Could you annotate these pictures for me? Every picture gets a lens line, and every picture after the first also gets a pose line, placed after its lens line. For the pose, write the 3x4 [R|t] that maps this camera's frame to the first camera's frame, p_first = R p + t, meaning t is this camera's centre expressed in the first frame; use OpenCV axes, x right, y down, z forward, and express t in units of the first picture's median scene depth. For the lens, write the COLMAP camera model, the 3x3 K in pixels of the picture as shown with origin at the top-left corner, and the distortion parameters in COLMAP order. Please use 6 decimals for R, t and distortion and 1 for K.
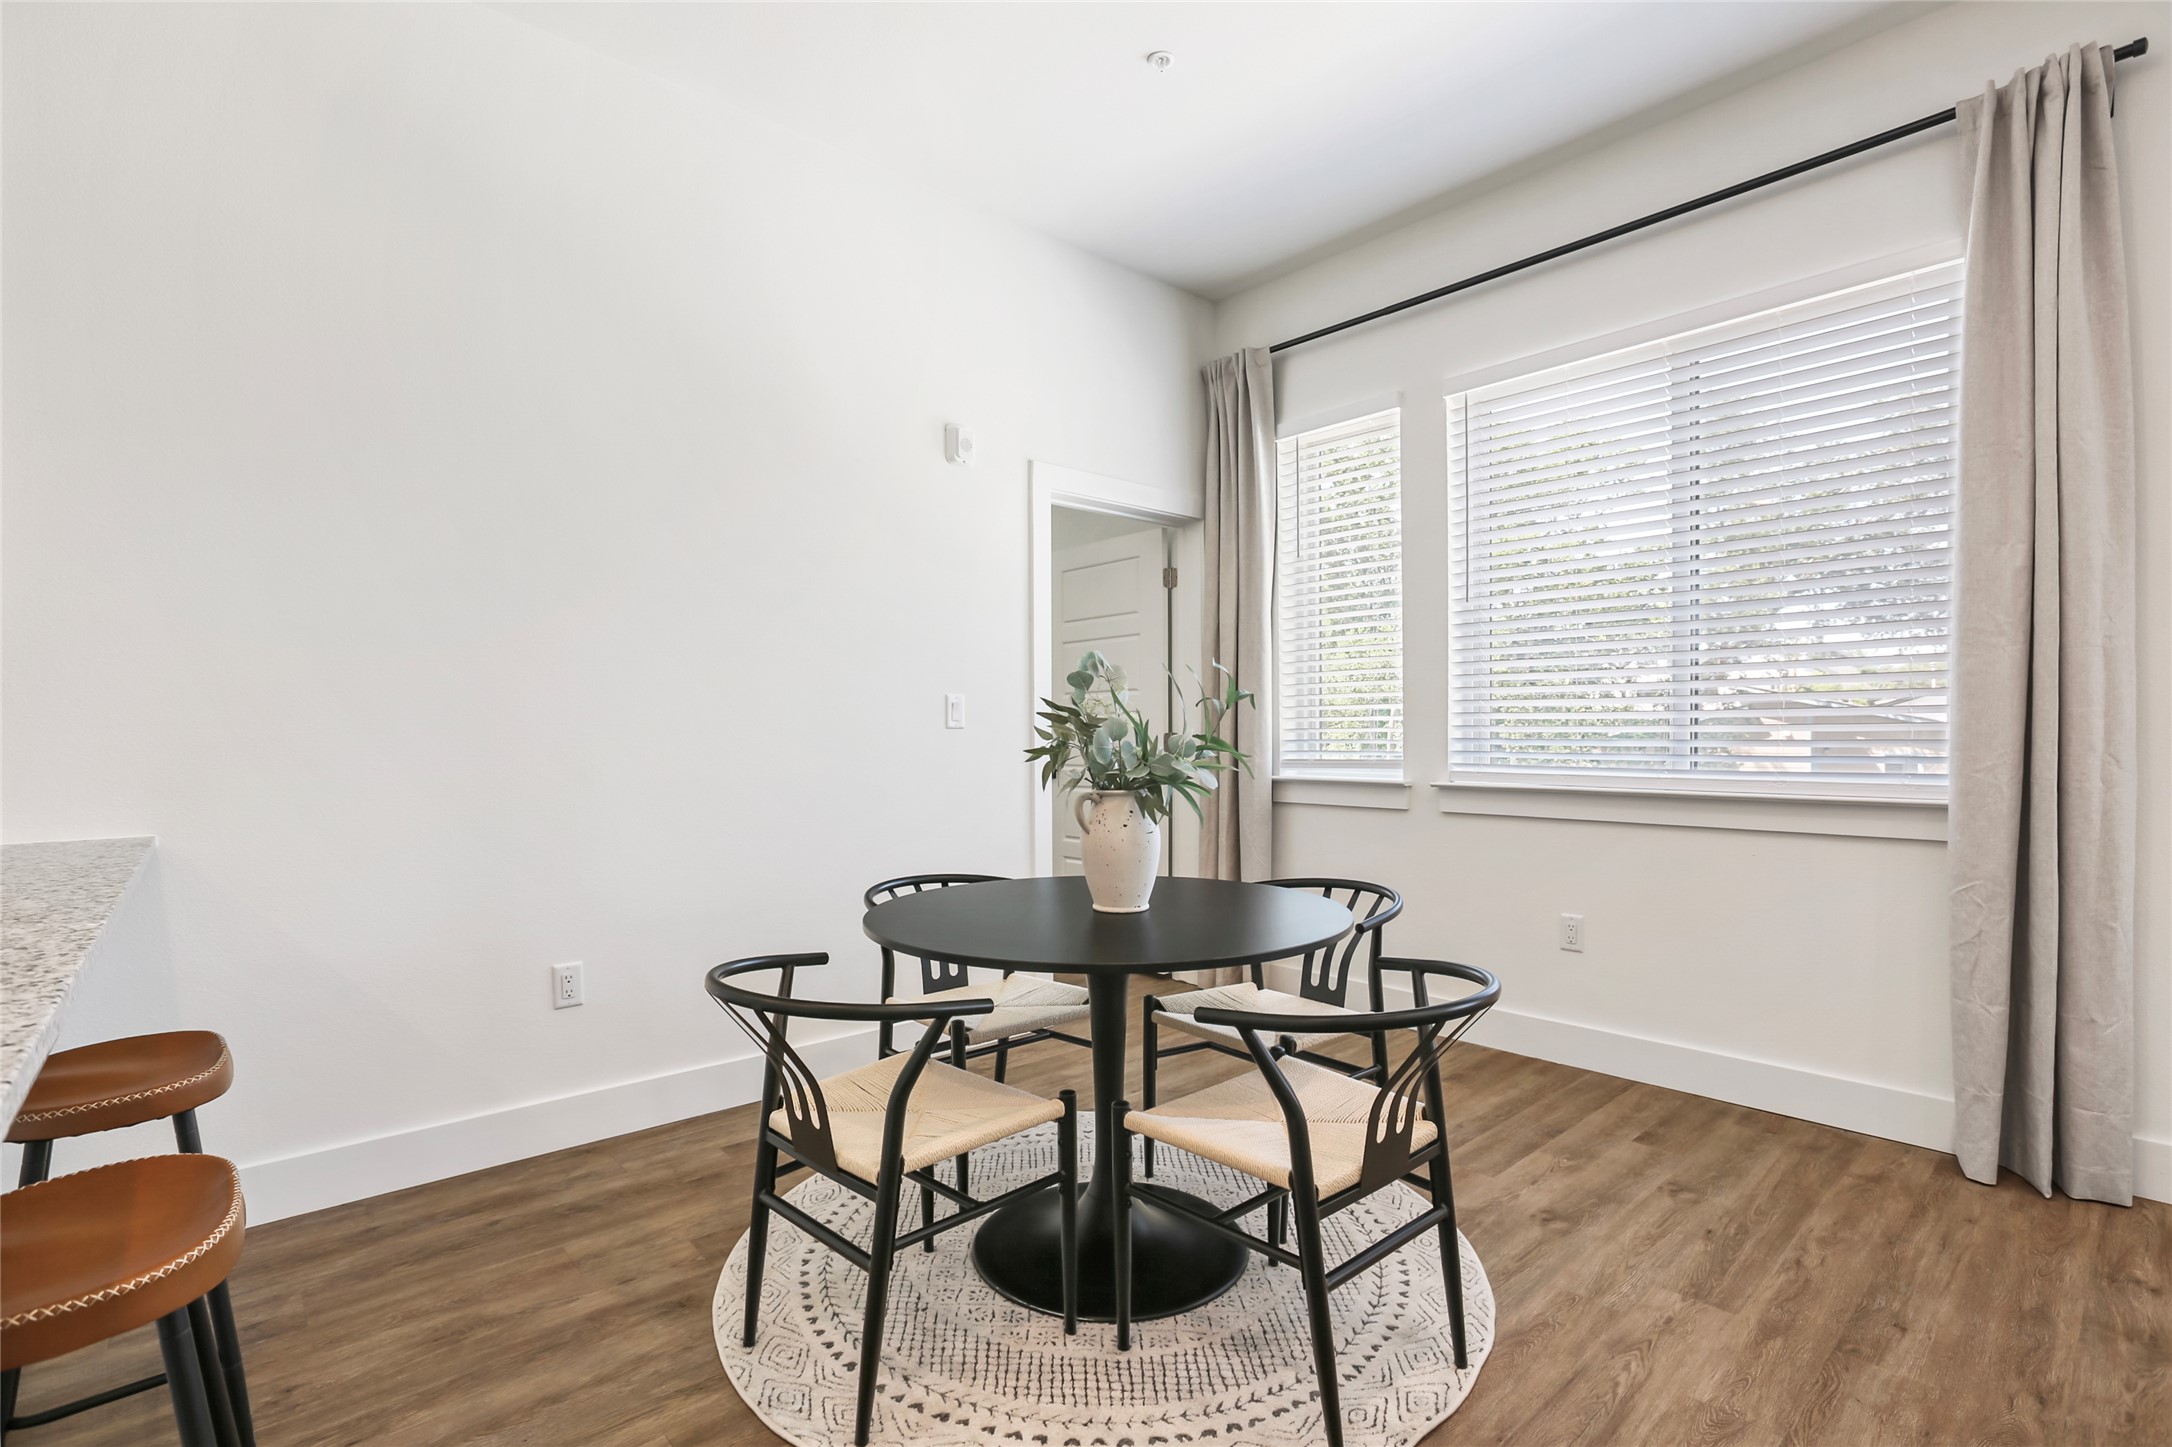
lens RADIAL K [[1010.3, 0, 1077.7], [0, 1010.3, 751.1], [0, 0, 1]] dist [-0.049868, 0.014196]
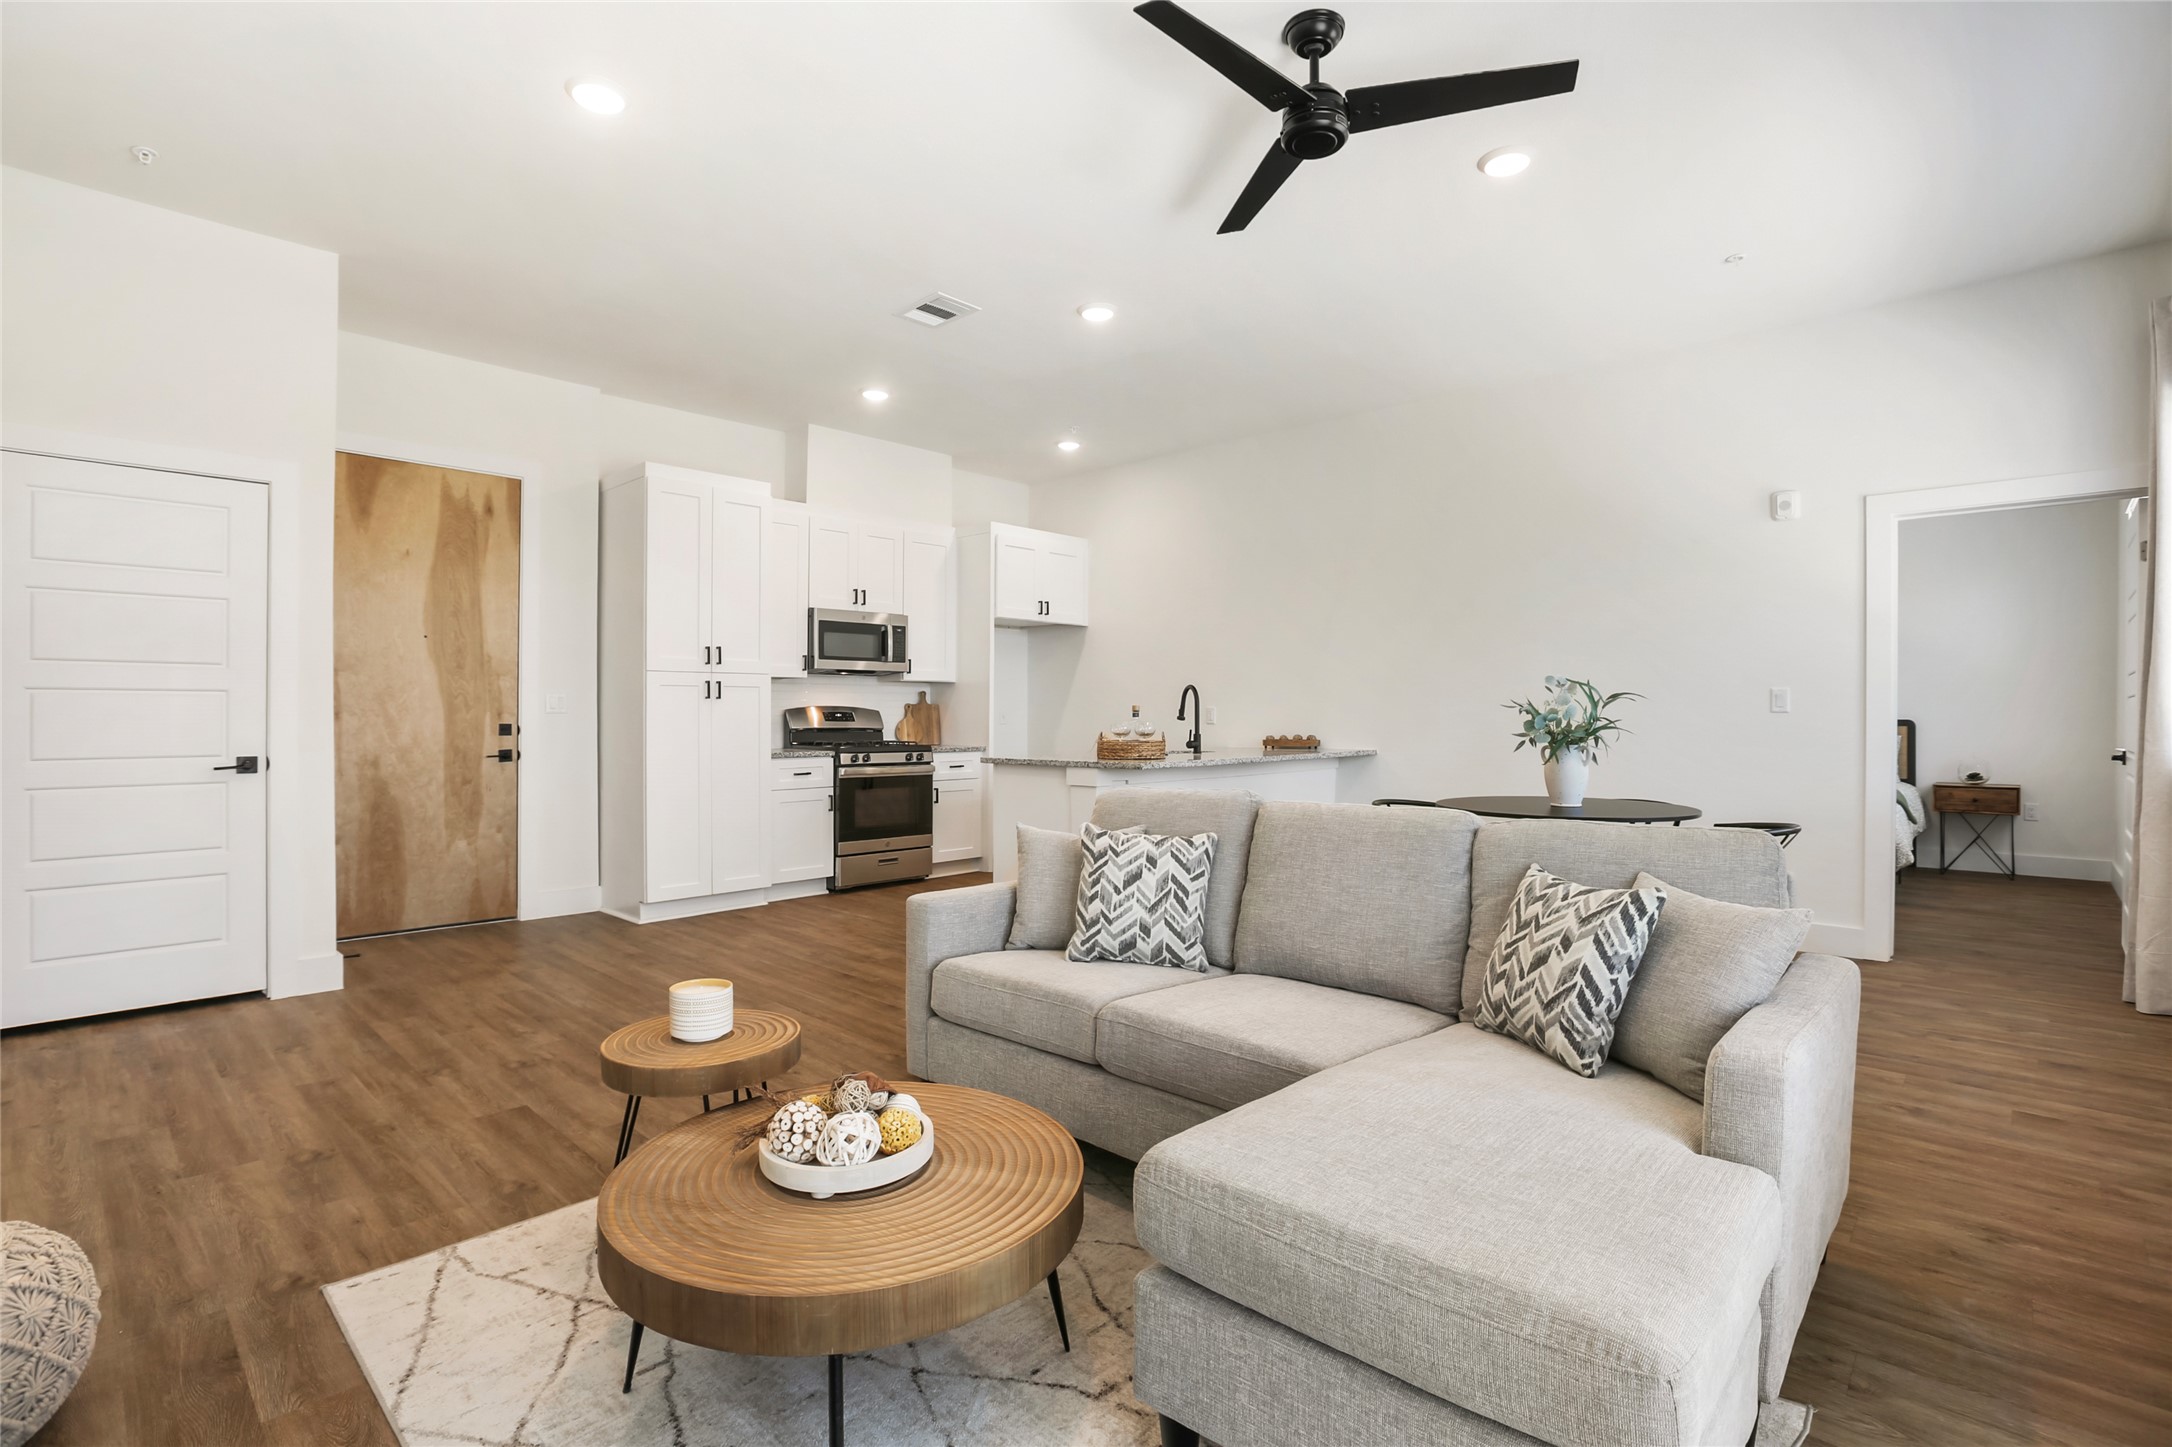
lens RADIAL K [[1010.3, 0, 1063.5], [0, 1010.3, 711.8], [0, 0, 1]] dist [-0.049868, 0.014196]
pose [[0.074992, 0.006178, -0.997165, 1.768257], [-0.021539, 0.999758, 0.004575, -0.013608], [0.996951, 0.021135, 0.075107, -0.106520]]
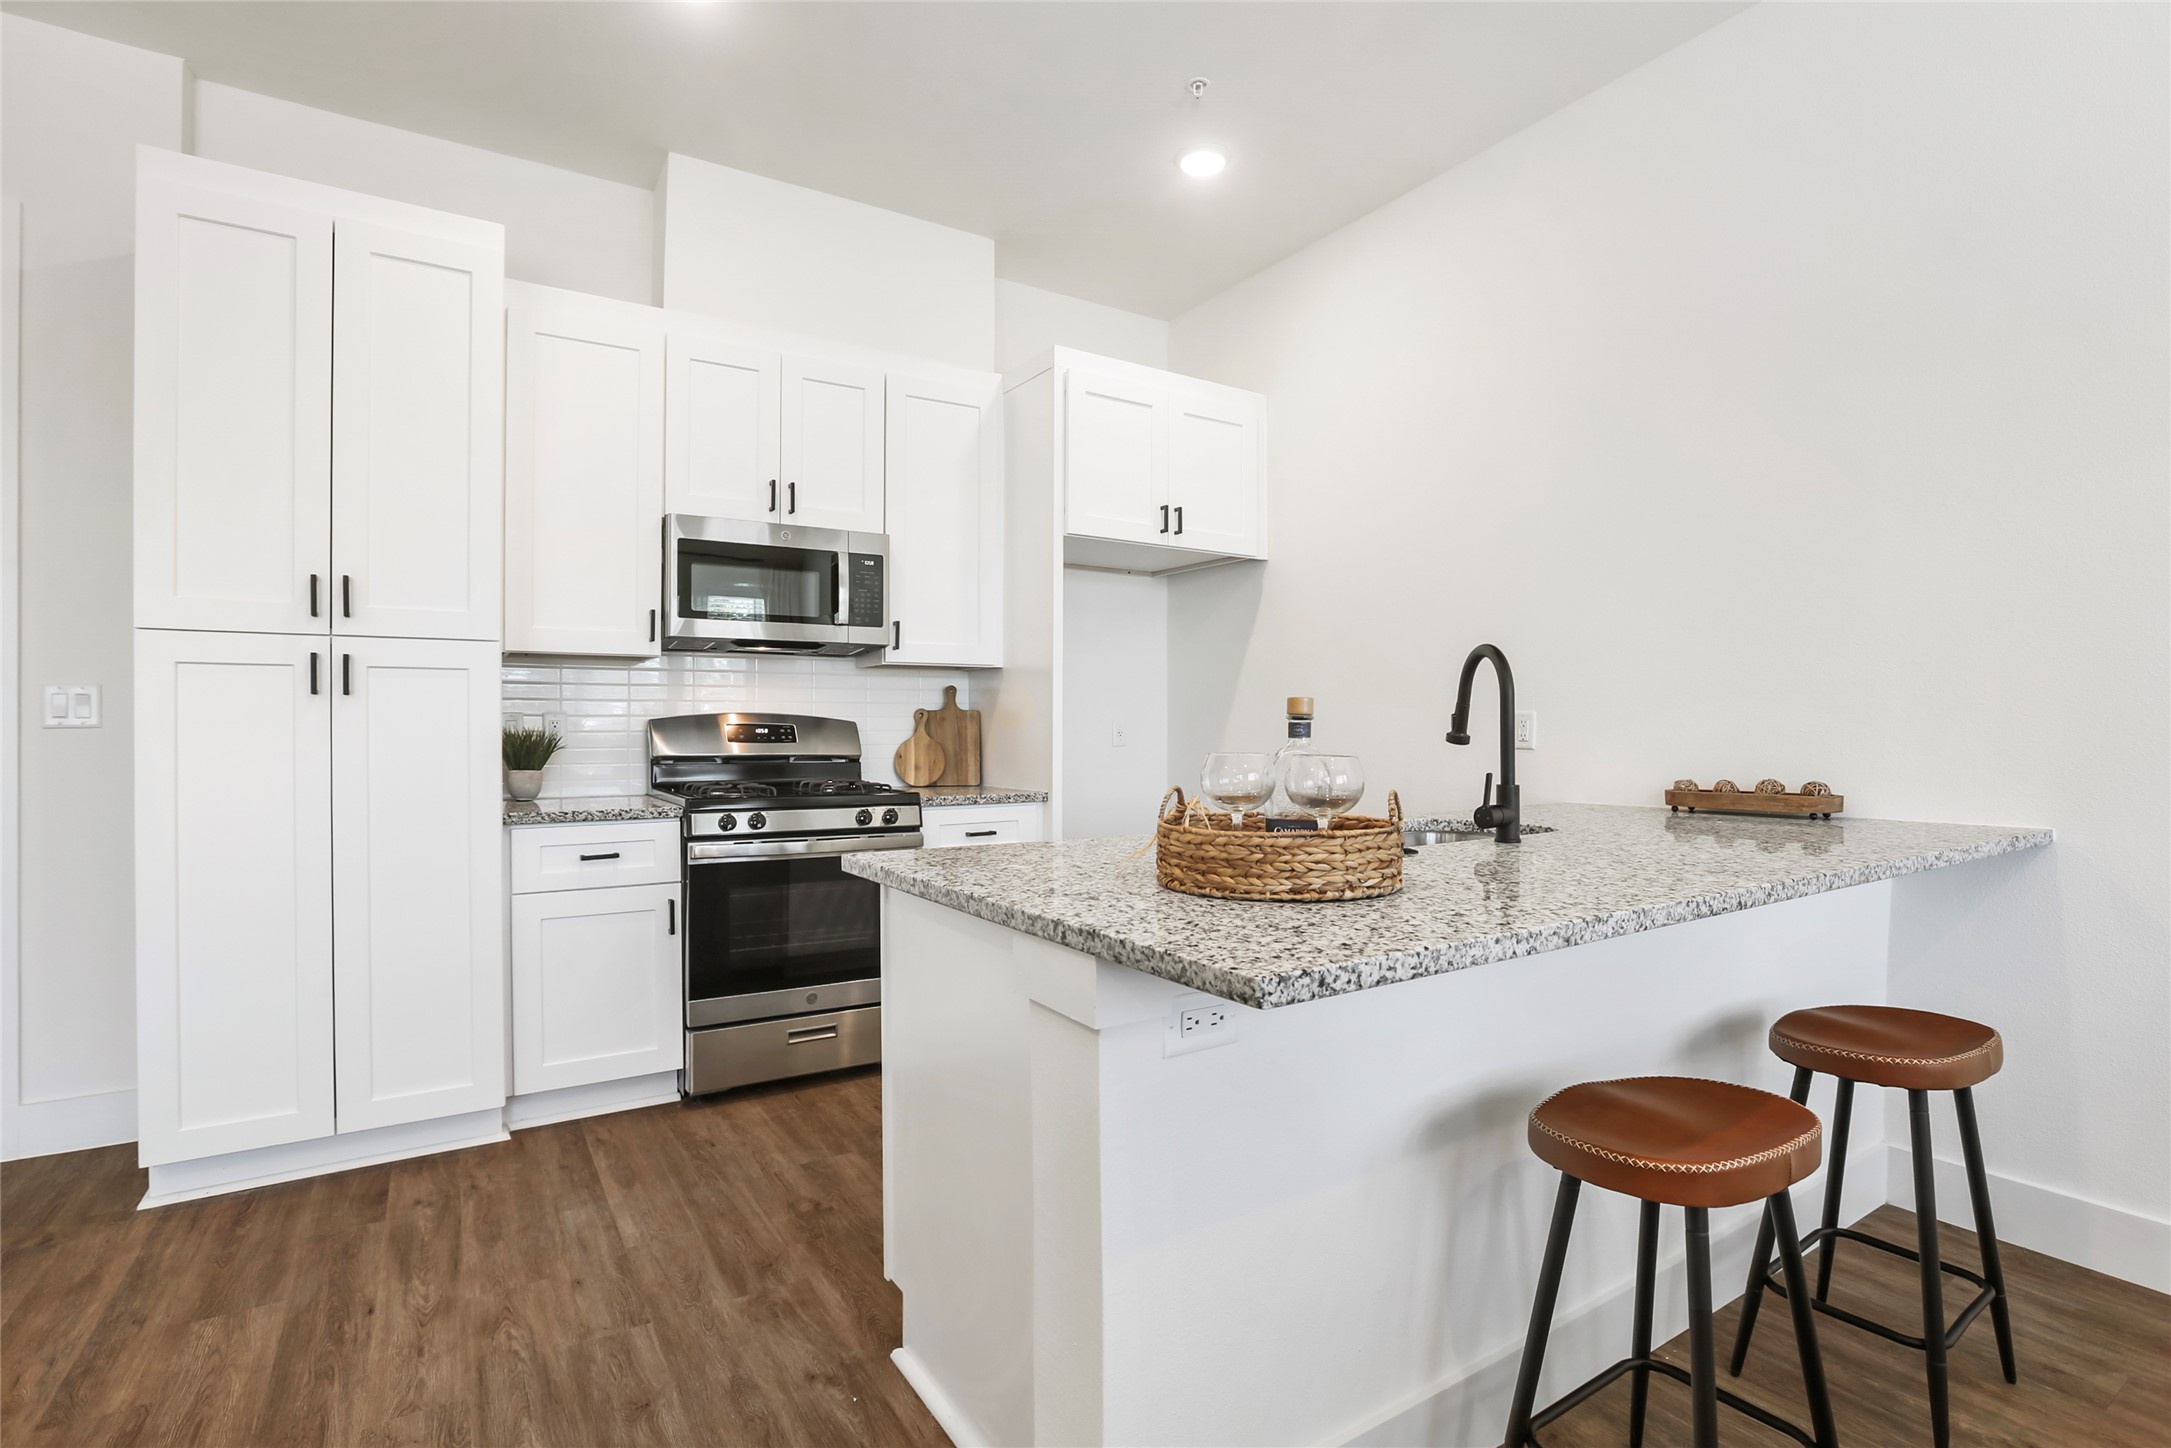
lens RADIAL K [[1009.8, 0, 1083.7], [0, 1009.8, 733.0], [0, 0, 1]] dist [-0.049868, 0.014196]
pose [[-0.155940, 0.012465, -0.987688, 0.158287], [-0.017312, 0.999732, 0.015350, -0.004893], [0.987615, 0.019493, -0.155683, 0.195100]]
